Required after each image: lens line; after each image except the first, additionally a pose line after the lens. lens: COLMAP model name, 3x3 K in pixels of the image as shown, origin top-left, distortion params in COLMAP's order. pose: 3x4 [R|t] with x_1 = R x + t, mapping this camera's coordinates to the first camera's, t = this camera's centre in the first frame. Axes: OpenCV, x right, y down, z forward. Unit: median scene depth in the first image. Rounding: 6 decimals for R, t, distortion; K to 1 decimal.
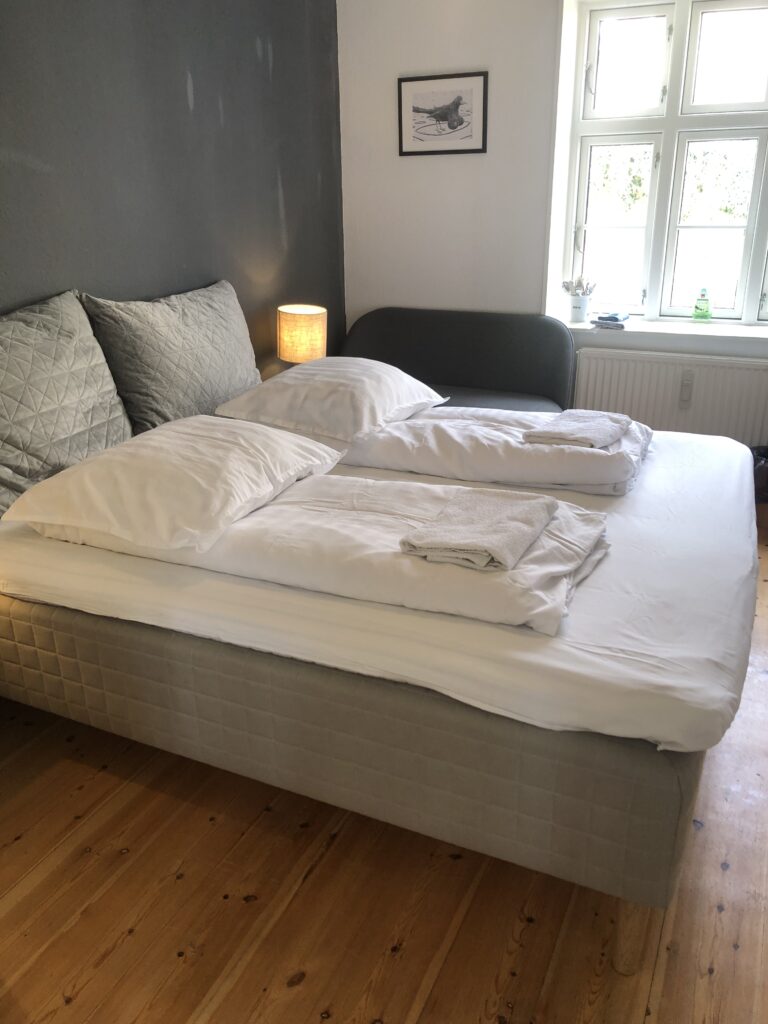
lens RADIAL K [[822.7, 0, 382.8], [0, 822.7, 541.1], [0, 0, 1]] dist [-0.008282, -0.002260]
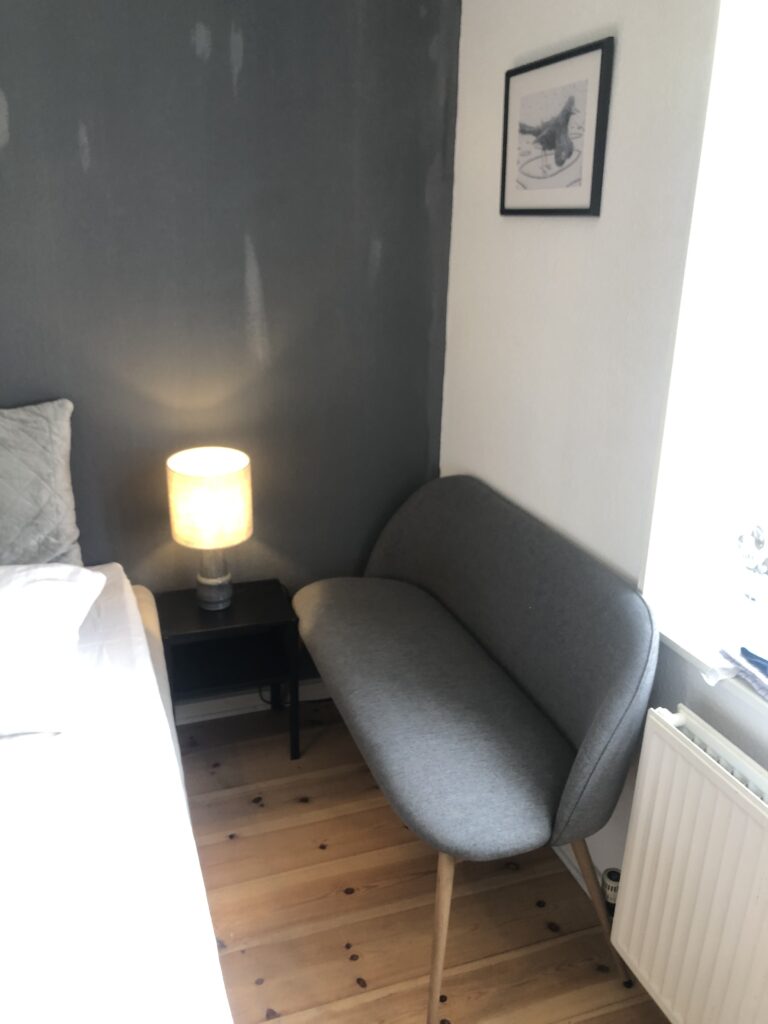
lens RADIAL K [[839.6, 0, 370.7], [0, 839.6, 513.5], [0, 0, 1]] dist [0.003358, -0.008488]
pose [[0.680093, 0.272502, -0.680600, 0.400572], [-0.314462, 0.947045, 0.064955, -0.309439], [0.662259, 0.169847, 0.729770, 0.608673]]
